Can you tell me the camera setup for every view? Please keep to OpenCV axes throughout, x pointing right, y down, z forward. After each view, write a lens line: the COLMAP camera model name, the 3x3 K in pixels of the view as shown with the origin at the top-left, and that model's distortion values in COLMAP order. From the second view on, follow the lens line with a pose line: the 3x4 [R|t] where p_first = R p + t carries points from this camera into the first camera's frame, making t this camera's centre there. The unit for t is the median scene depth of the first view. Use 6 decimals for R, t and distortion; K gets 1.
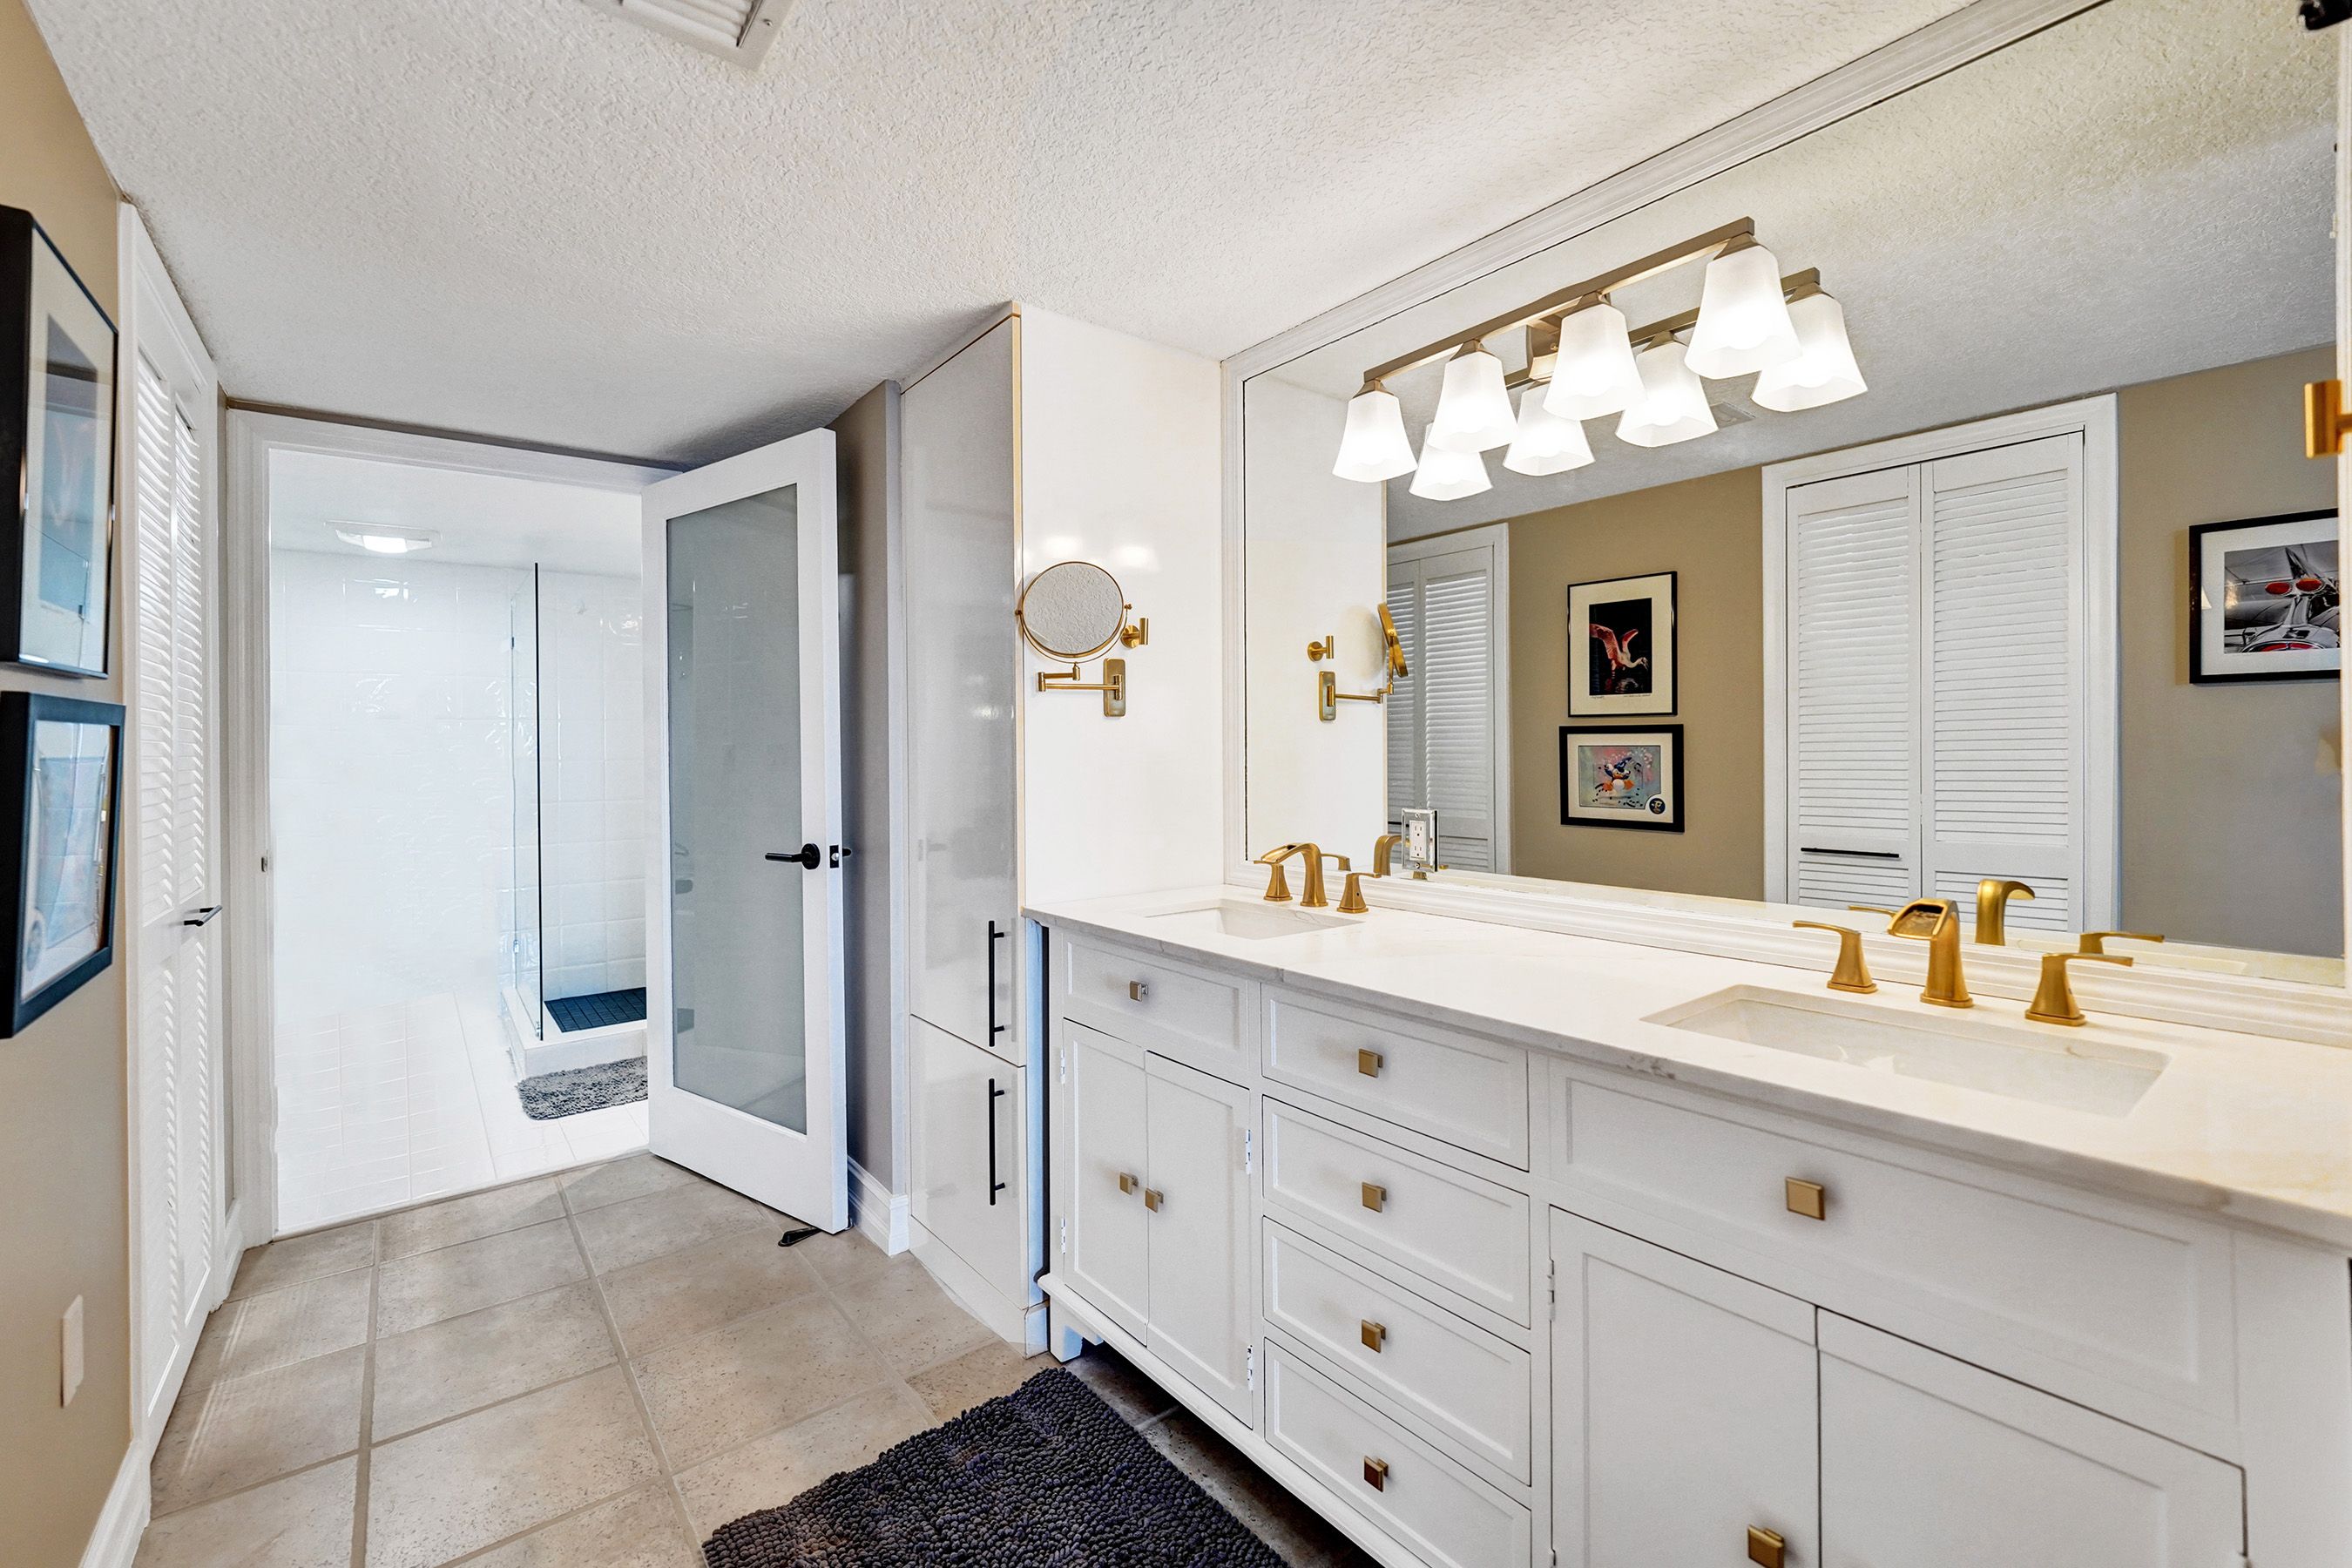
lens RADIAL K [[1007.2, 0, 1176.4], [0, 1007.2, 748.6], [0, 0, 1]] dist [-0.000655, -0.000045]
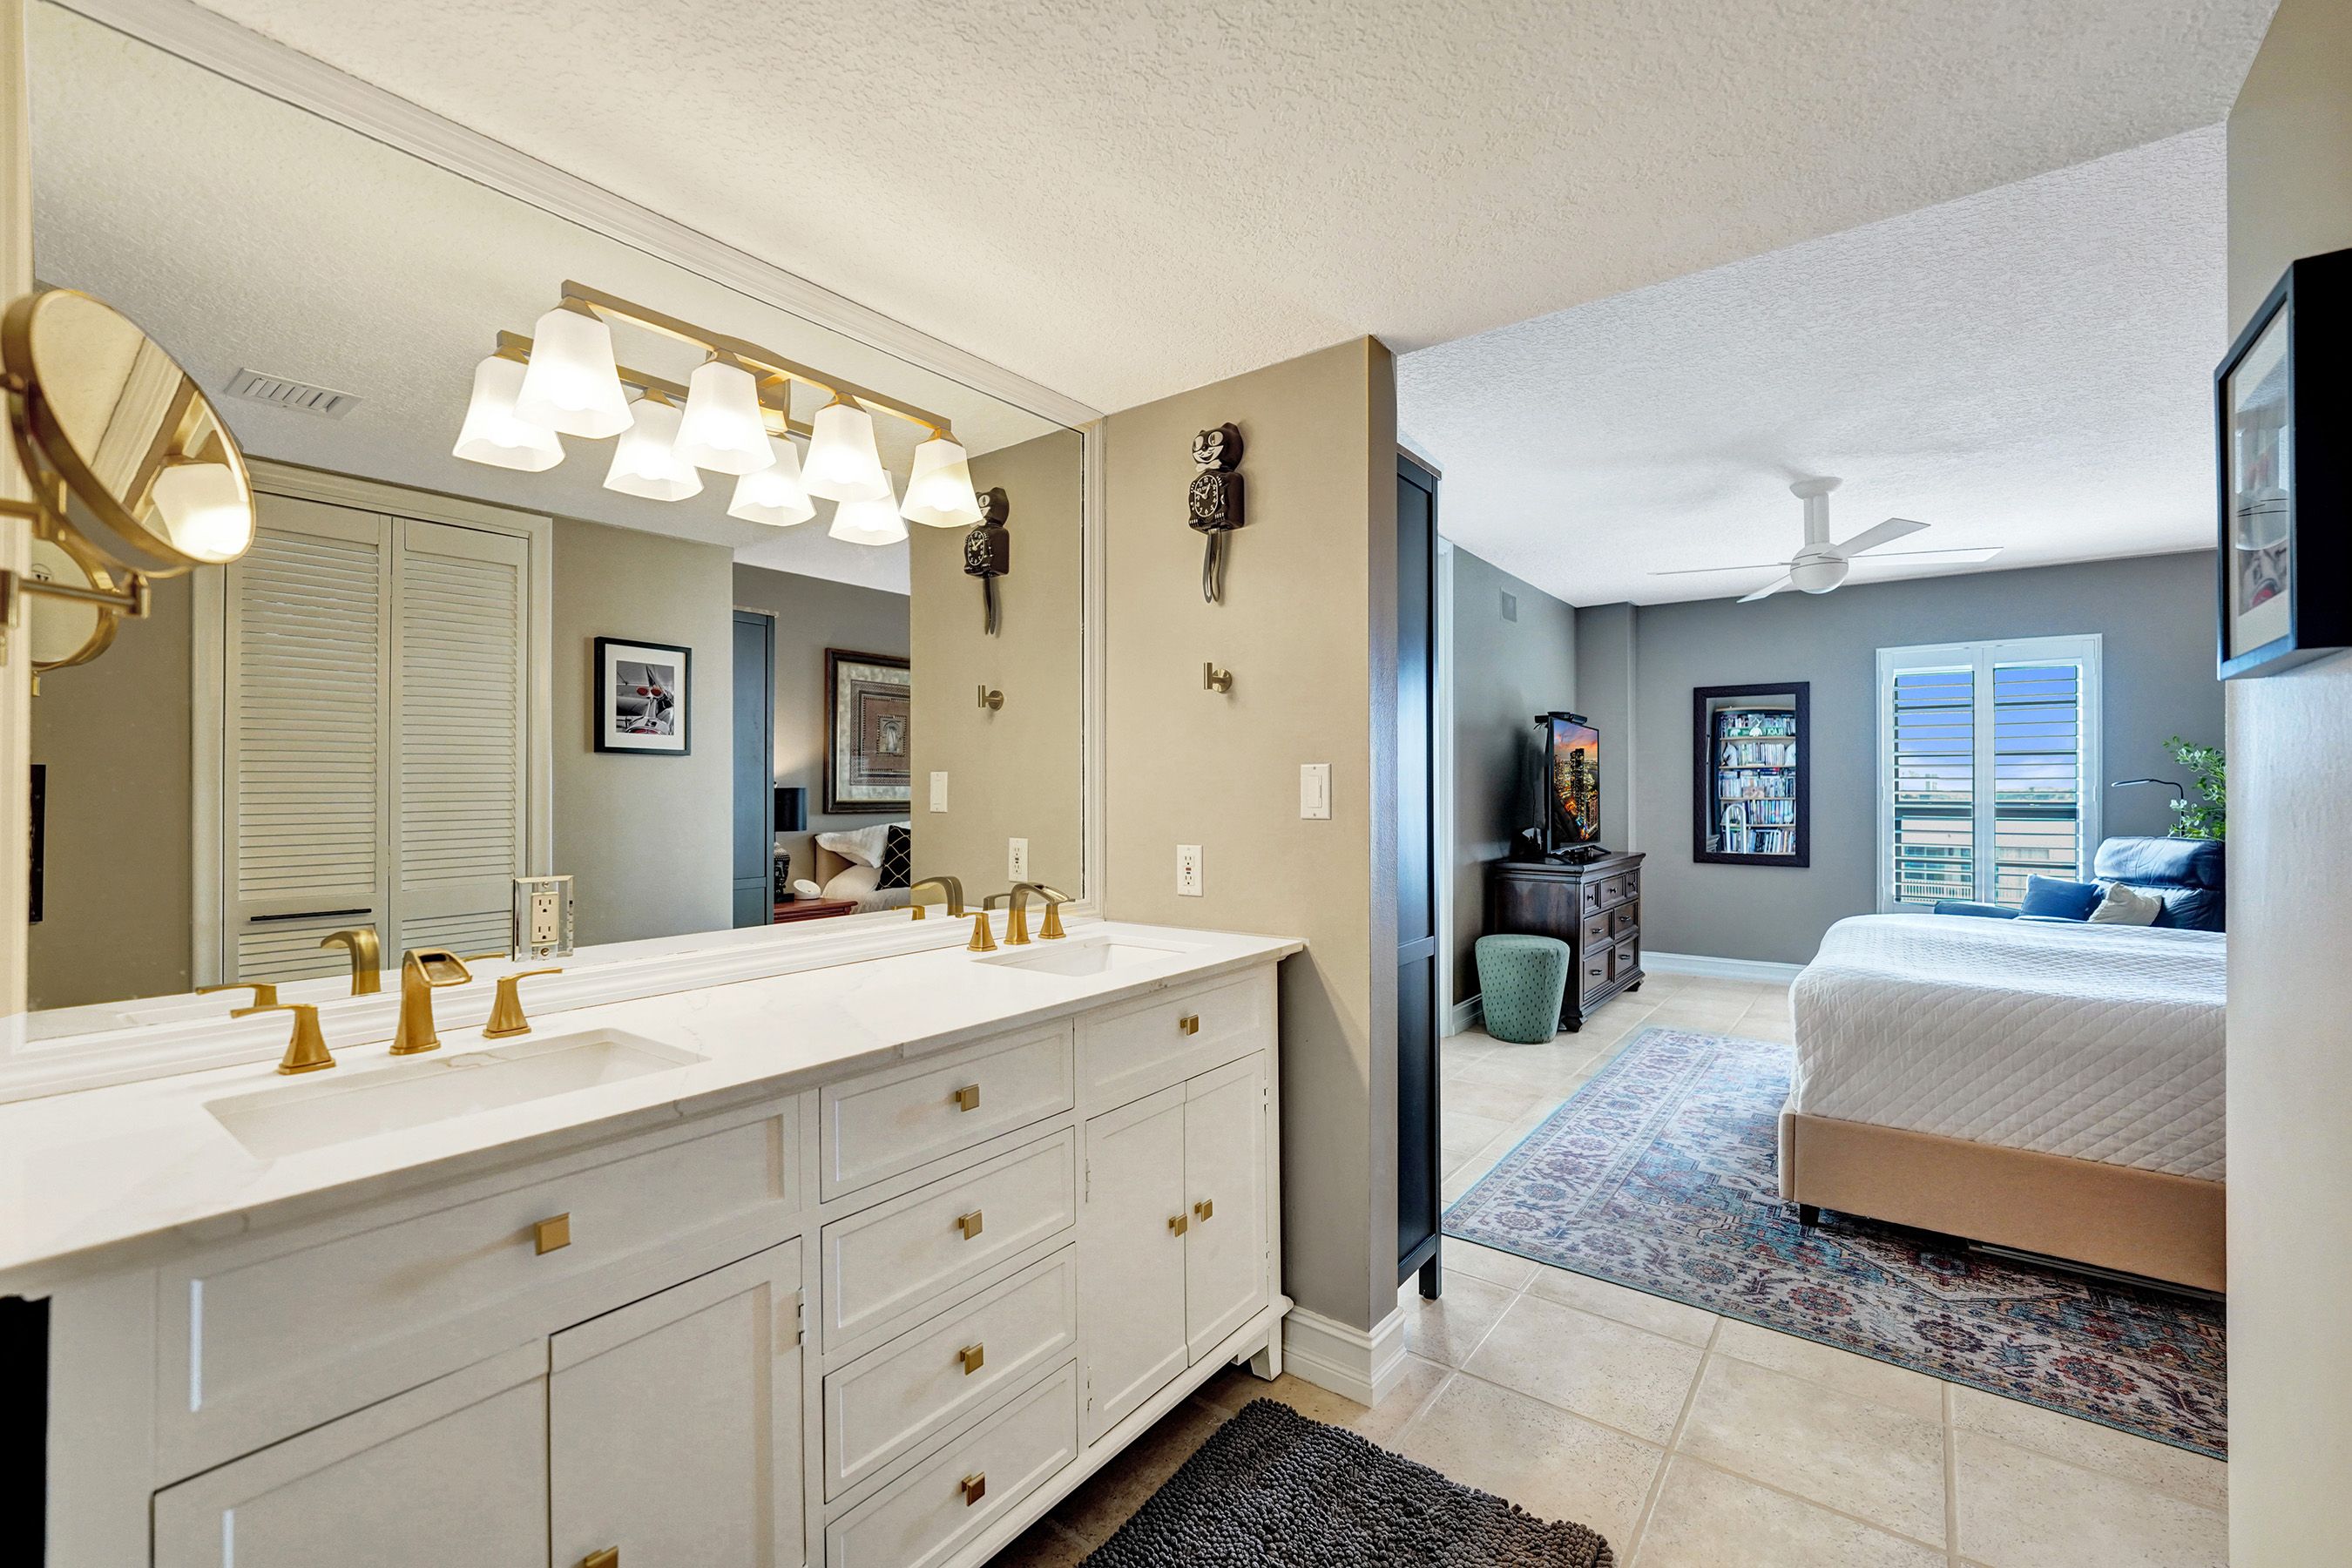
lens RADIAL K [[984.9, 0, 1166.3], [0, 984.9, 780.2], [0, 0, 1]] dist [-0.003796, 0.000006]
pose [[-0.240452, 0.020031, 0.970454, -0.487141], [0.009444, 0.999788, -0.018296, 0.004487], [-0.970615, 0.004766, -0.240590, 0.600918]]
